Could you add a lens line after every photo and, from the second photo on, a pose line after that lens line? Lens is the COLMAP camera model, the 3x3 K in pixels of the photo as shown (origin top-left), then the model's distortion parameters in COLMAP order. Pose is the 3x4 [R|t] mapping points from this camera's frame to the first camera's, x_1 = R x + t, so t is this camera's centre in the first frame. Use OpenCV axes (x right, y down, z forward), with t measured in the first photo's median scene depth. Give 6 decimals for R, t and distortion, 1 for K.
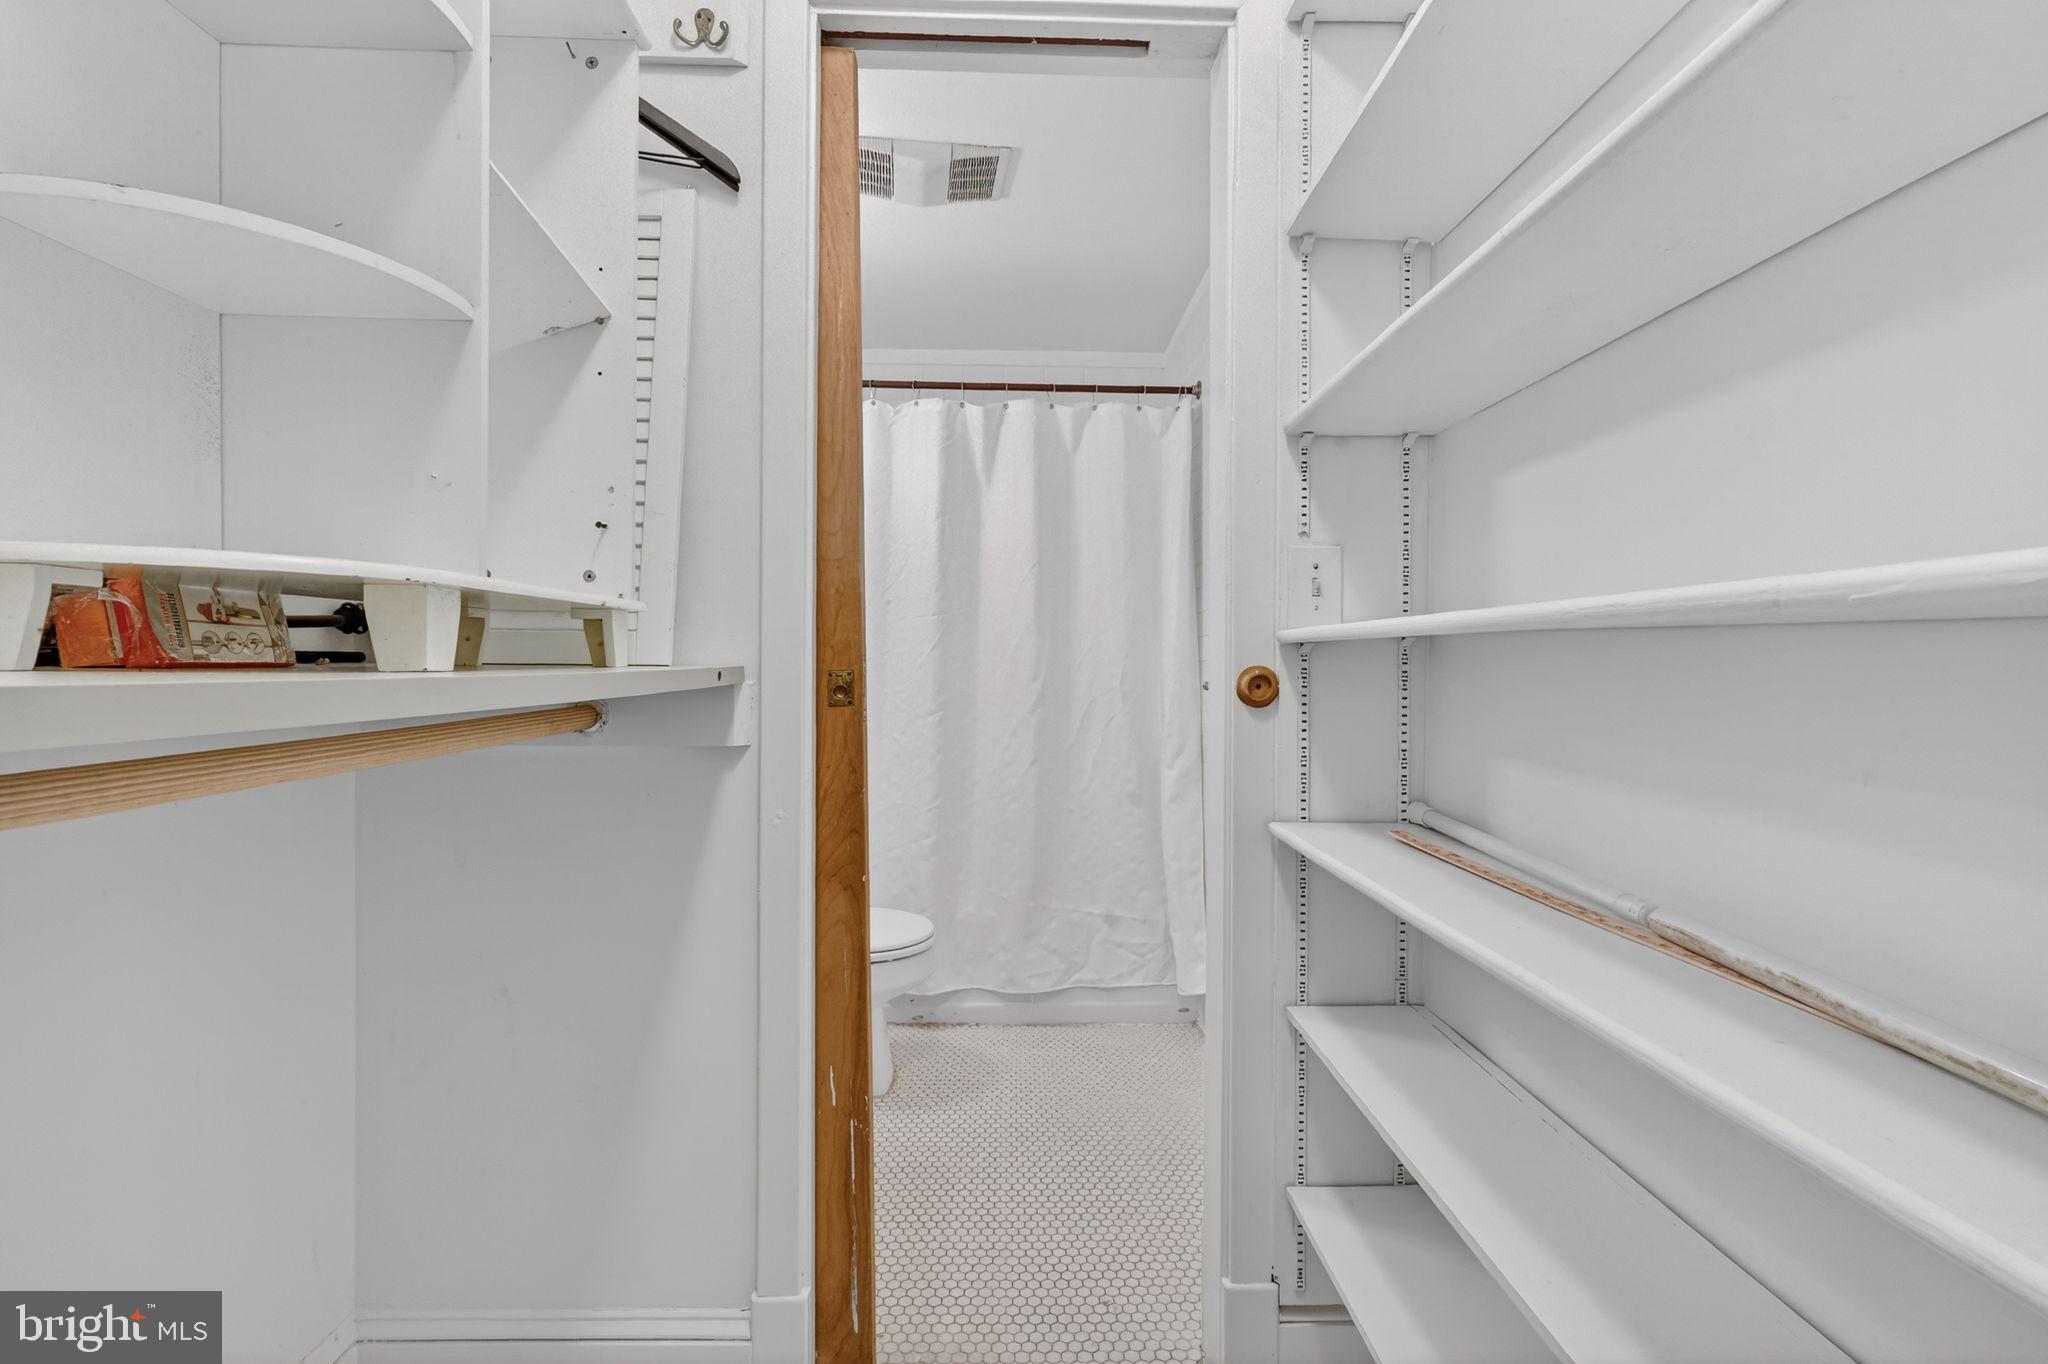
lens RADIAL K [[895.2, 0, 1023.1], [0, 895.2, 670.3], [0, 0, 1]] dist [0.000446, -0.001010]
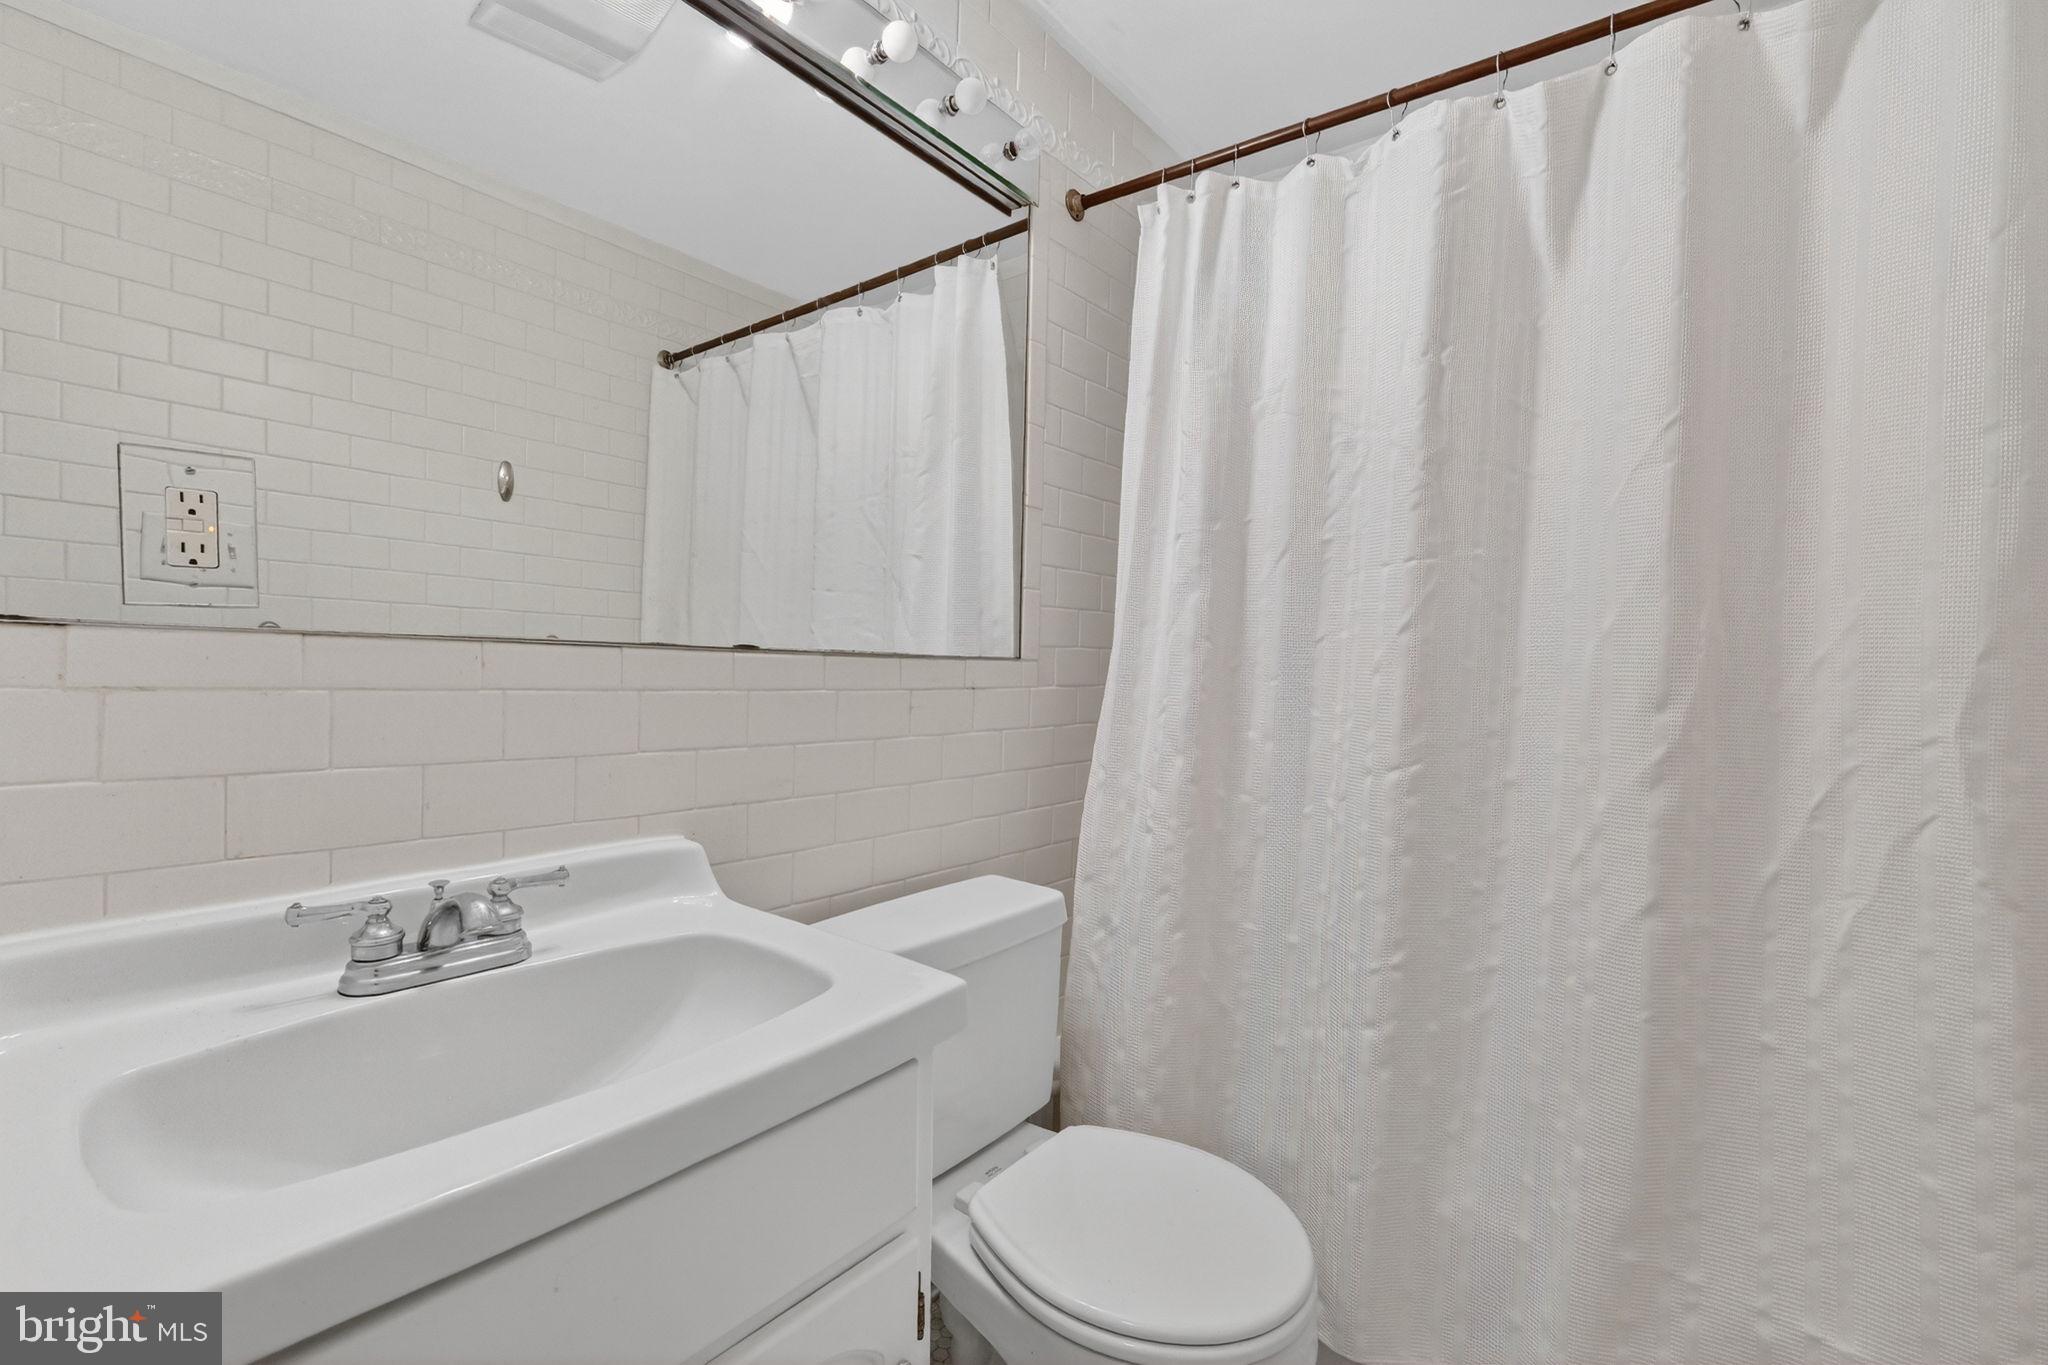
lens RADIAL K [[895.2, 0, 1043.8], [0, 895.2, 679.7], [0, 0, 1]] dist [0.000446, -0.001010]
pose [[0.782055, 0.031103, -0.622433, 0.046086], [-0.021614, 0.999507, 0.022789, -0.004688], [0.622834, -0.004369, 0.782342, 0.506546]]
